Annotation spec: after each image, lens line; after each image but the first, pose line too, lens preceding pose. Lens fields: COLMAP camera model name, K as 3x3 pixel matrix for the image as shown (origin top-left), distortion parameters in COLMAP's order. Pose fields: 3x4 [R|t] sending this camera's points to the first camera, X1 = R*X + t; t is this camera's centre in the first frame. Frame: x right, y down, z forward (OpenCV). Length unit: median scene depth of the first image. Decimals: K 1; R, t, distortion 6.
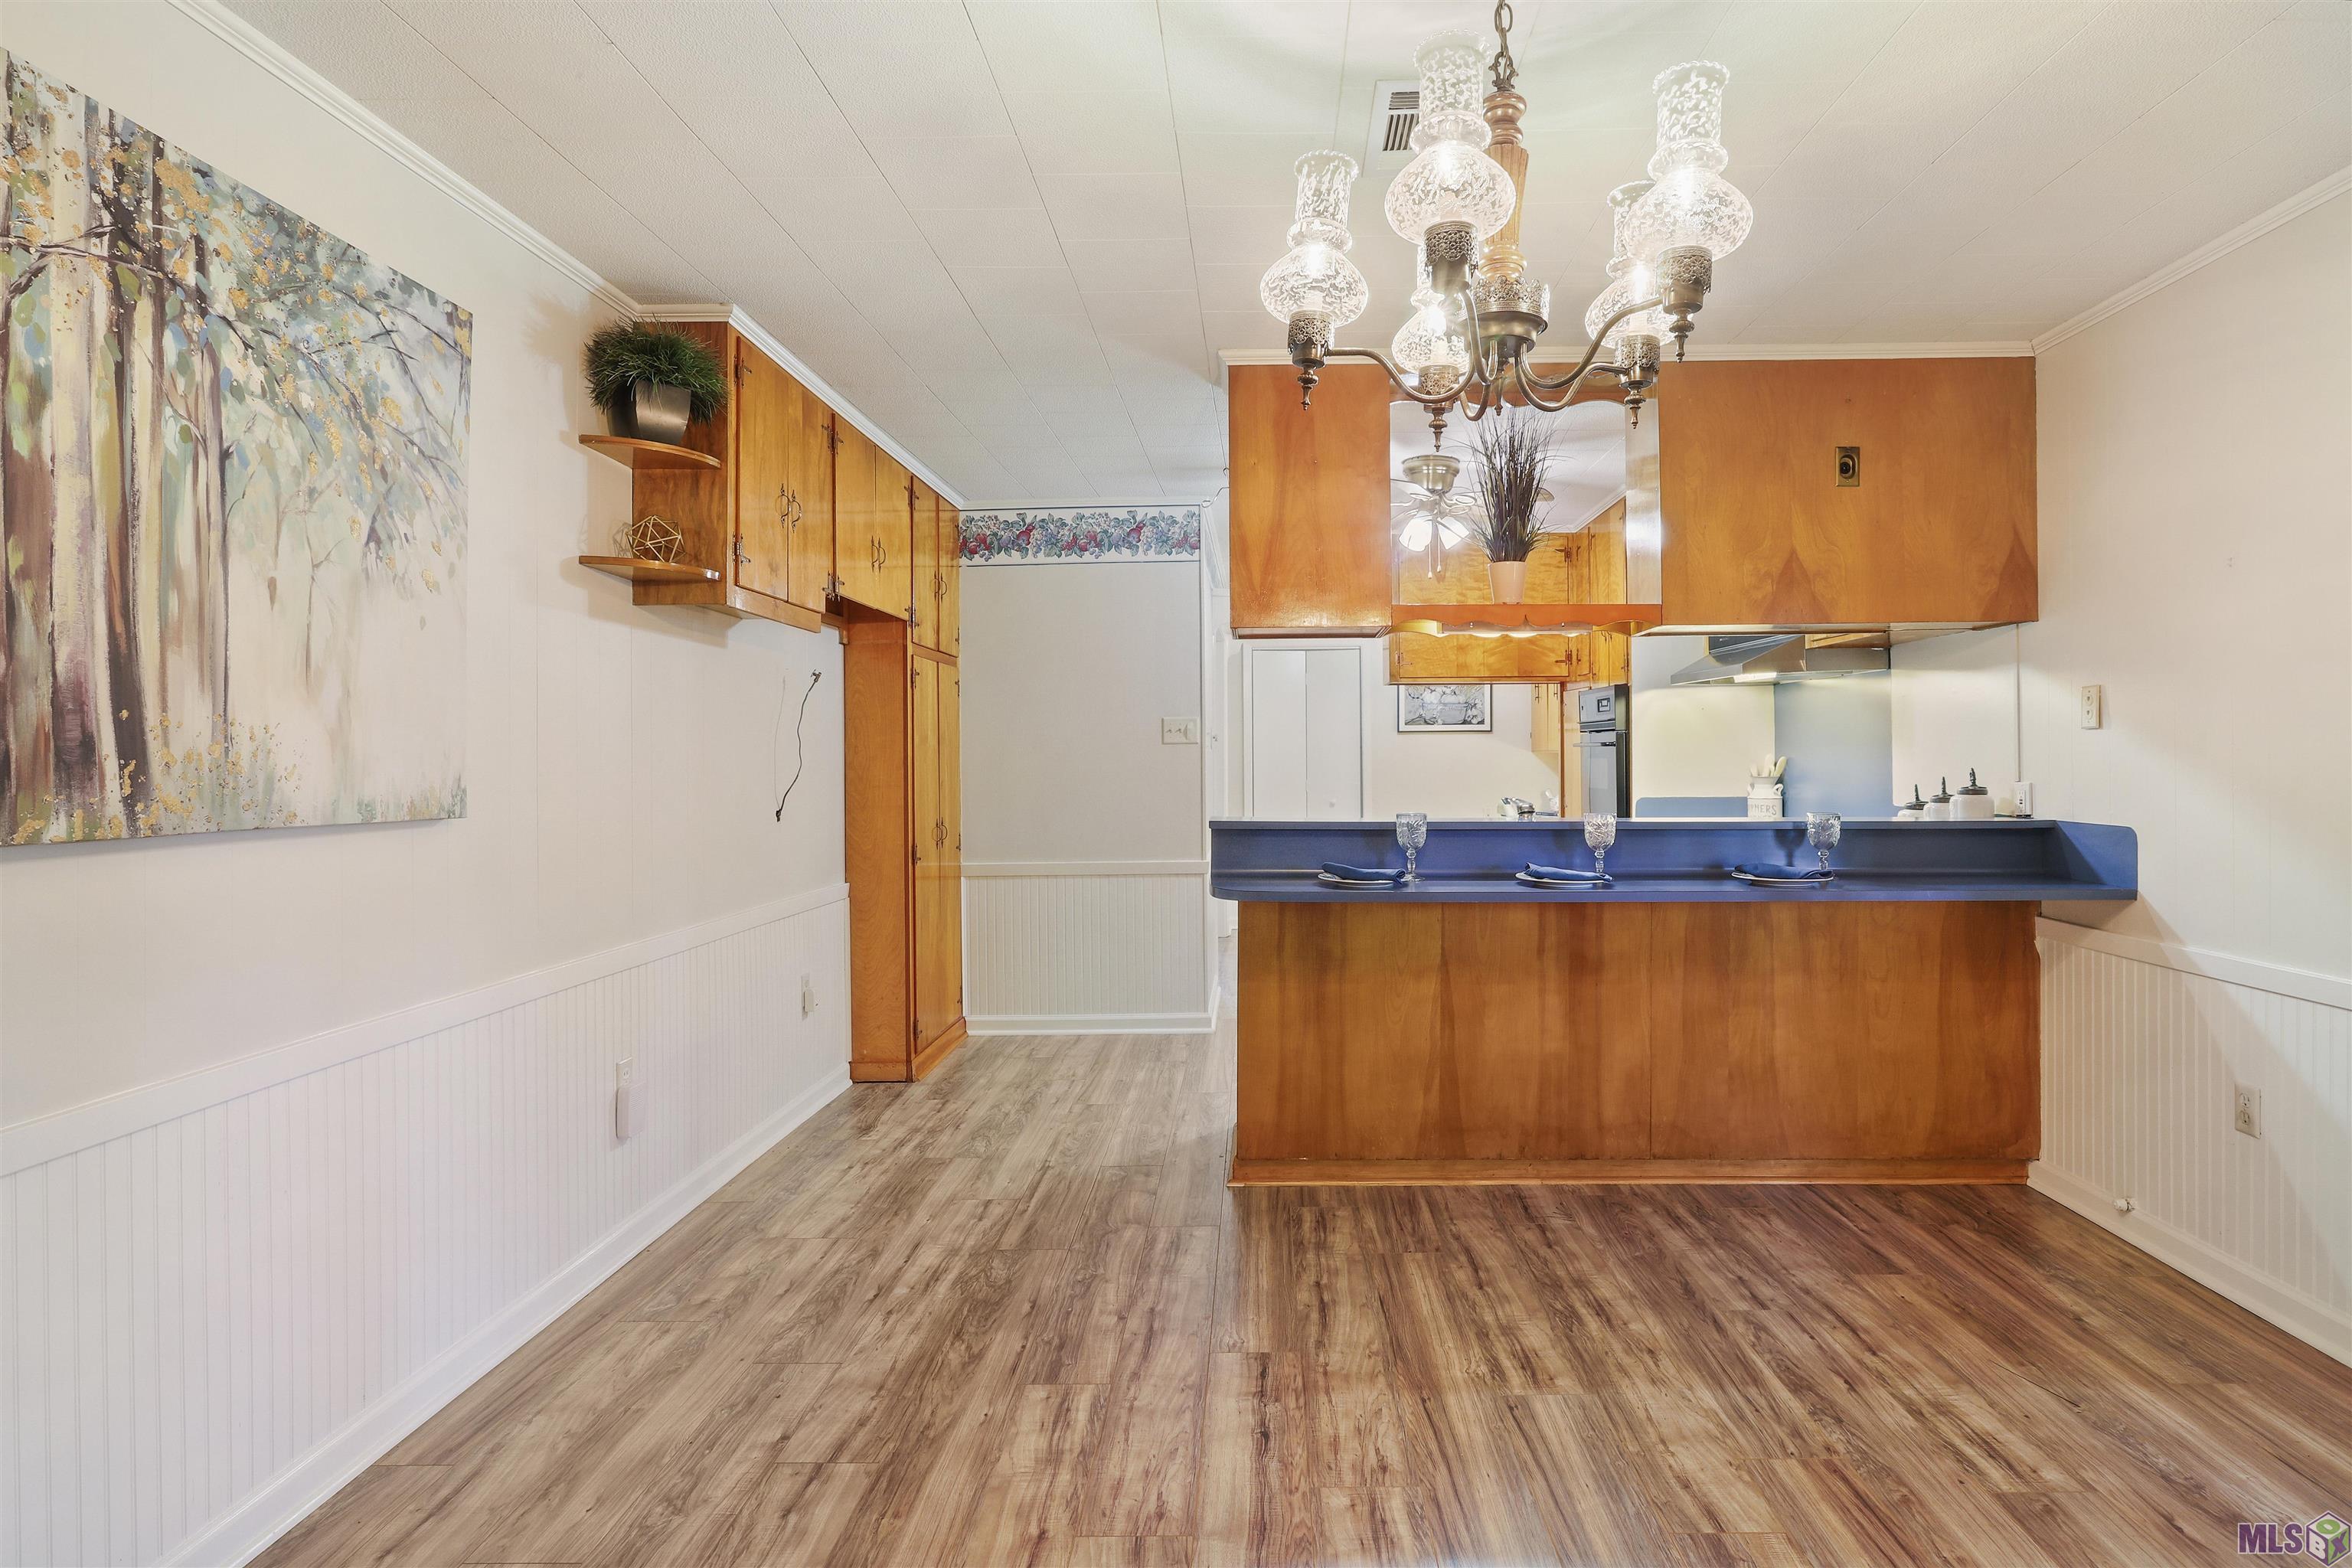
lens RADIAL K [[1220.2, 0, 1175.8], [0, 1220.2, 764.6], [0, 0, 1]] dist [-0.000122, 0.000441]
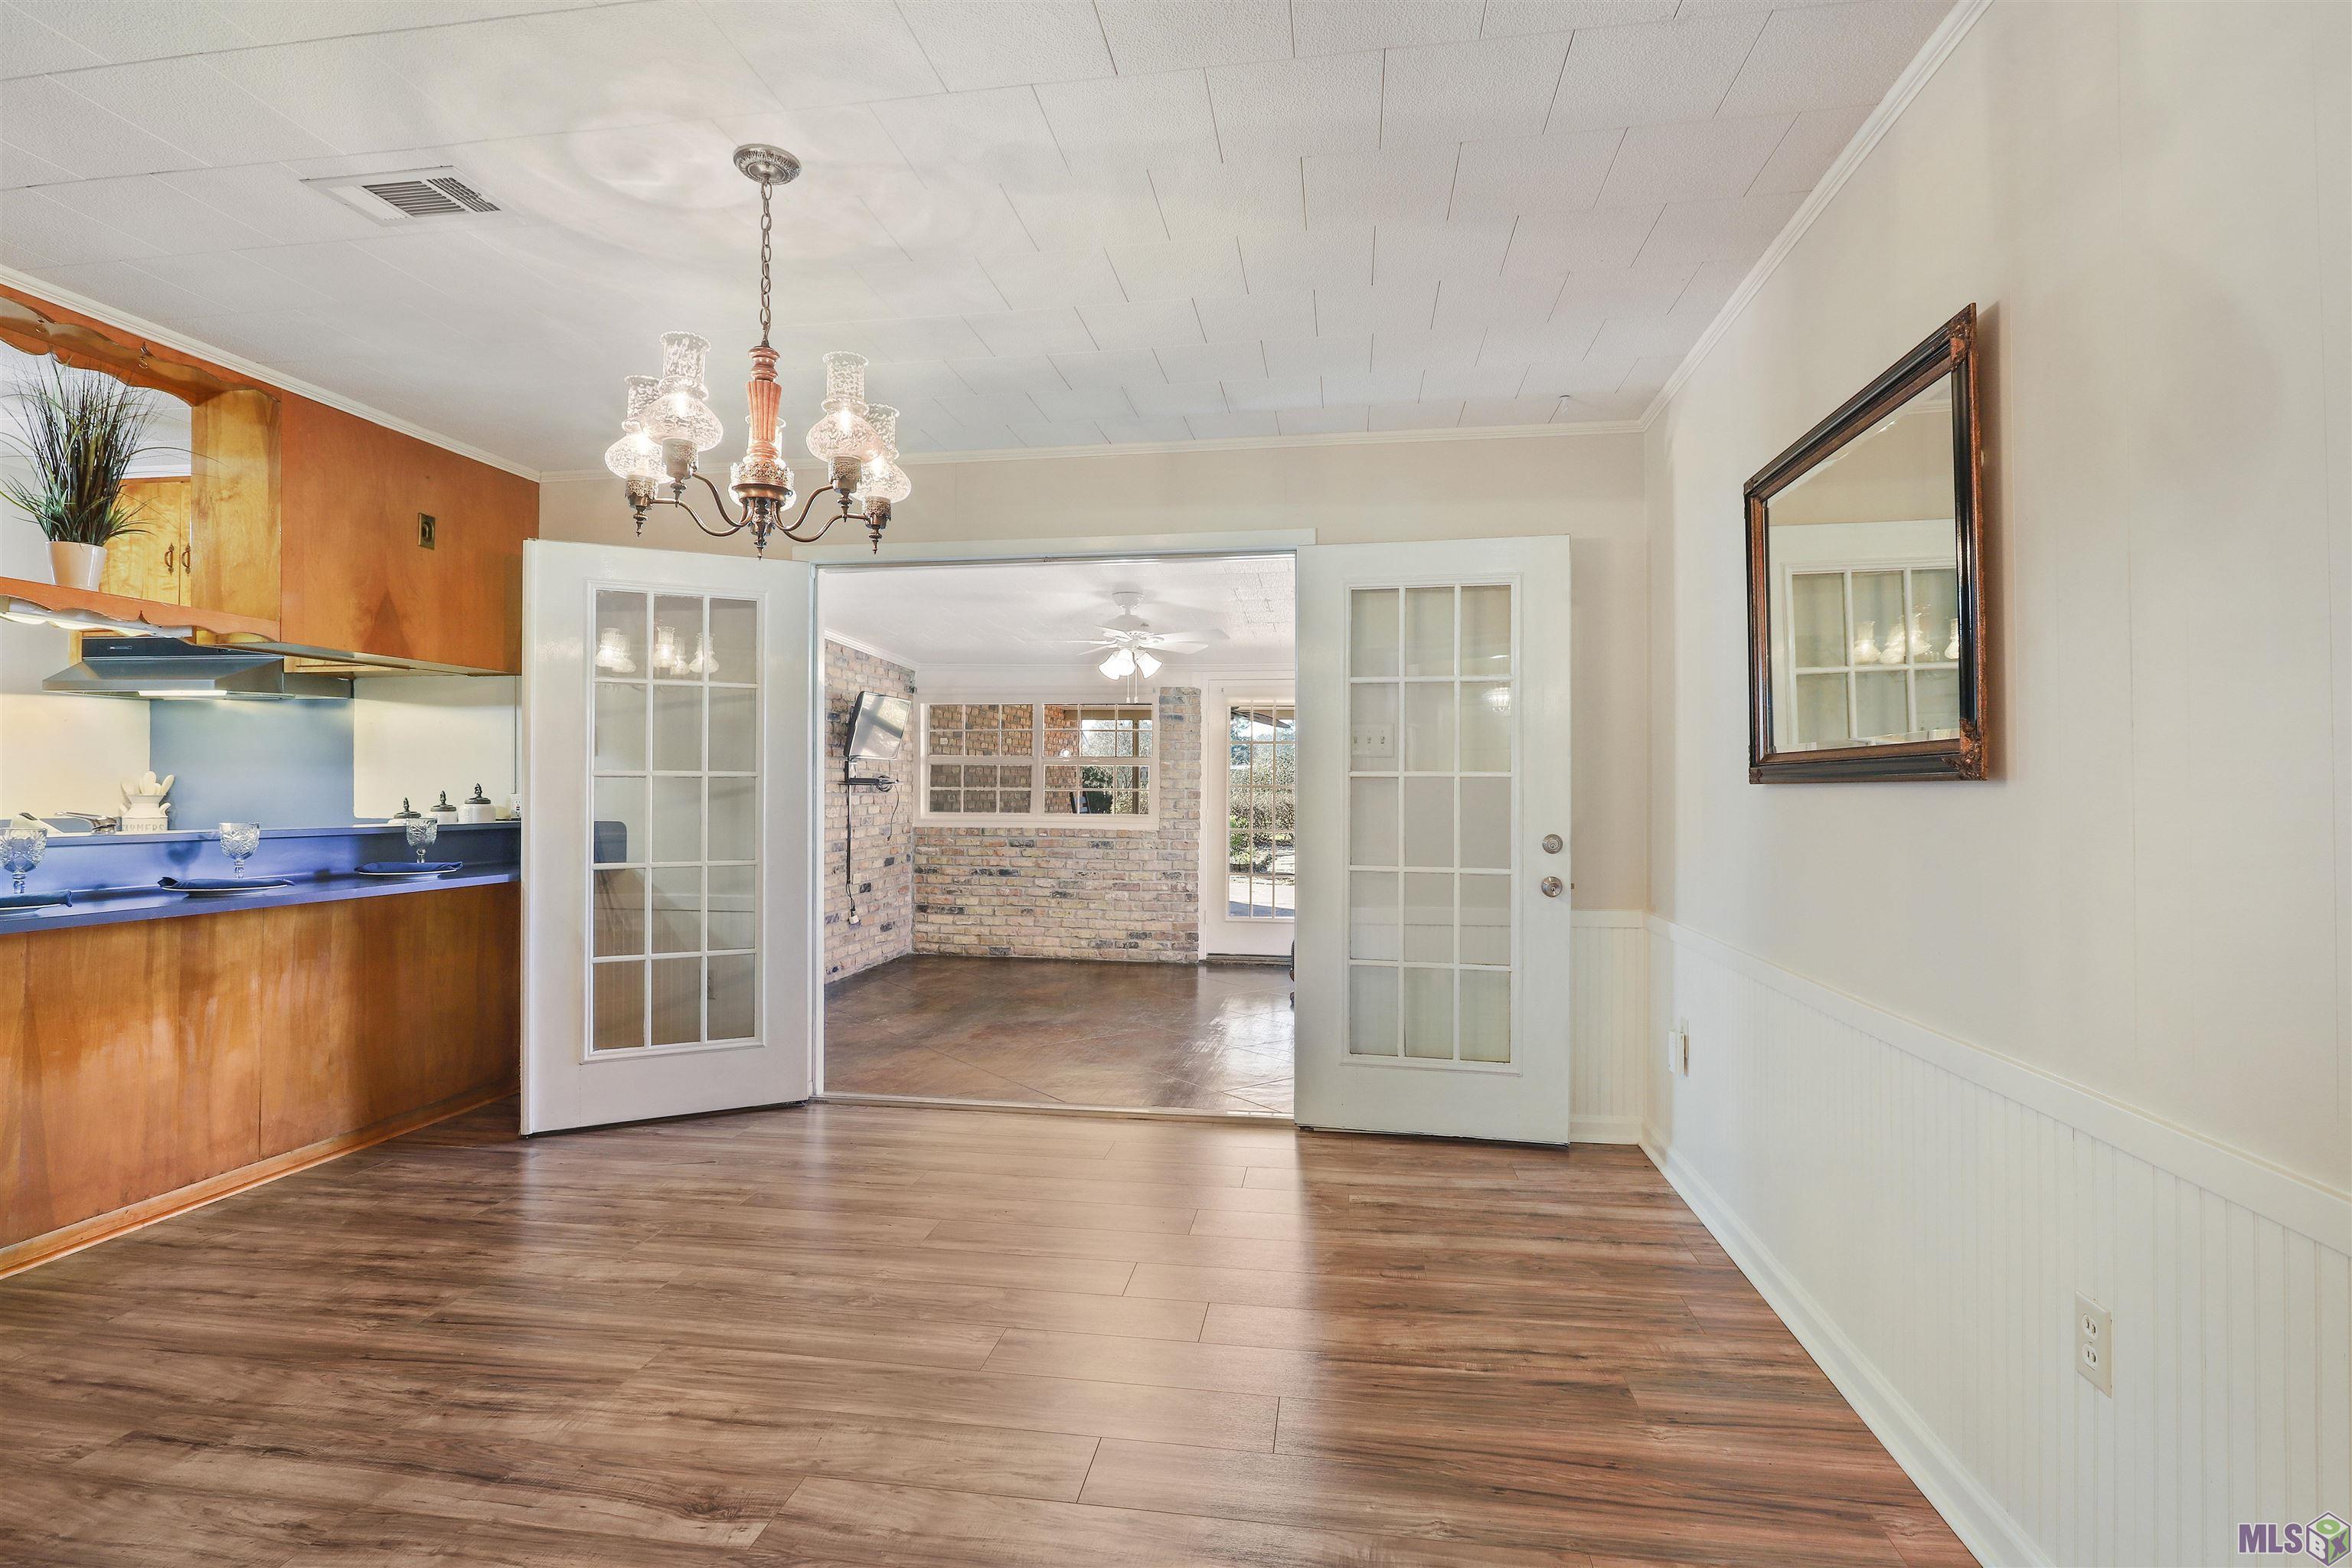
lens RADIAL K [[1132.5, 0, 1176.9], [0, 1132.5, 788.7], [0, 0, 1]] dist [0.039031, -0.000437]
pose [[0.148914, 0.008172, 0.988816, -0.542173], [0.001461, 0.999963, -0.008485, 0.024454], [-0.988849, 0.002708, 0.148897, 0.110229]]
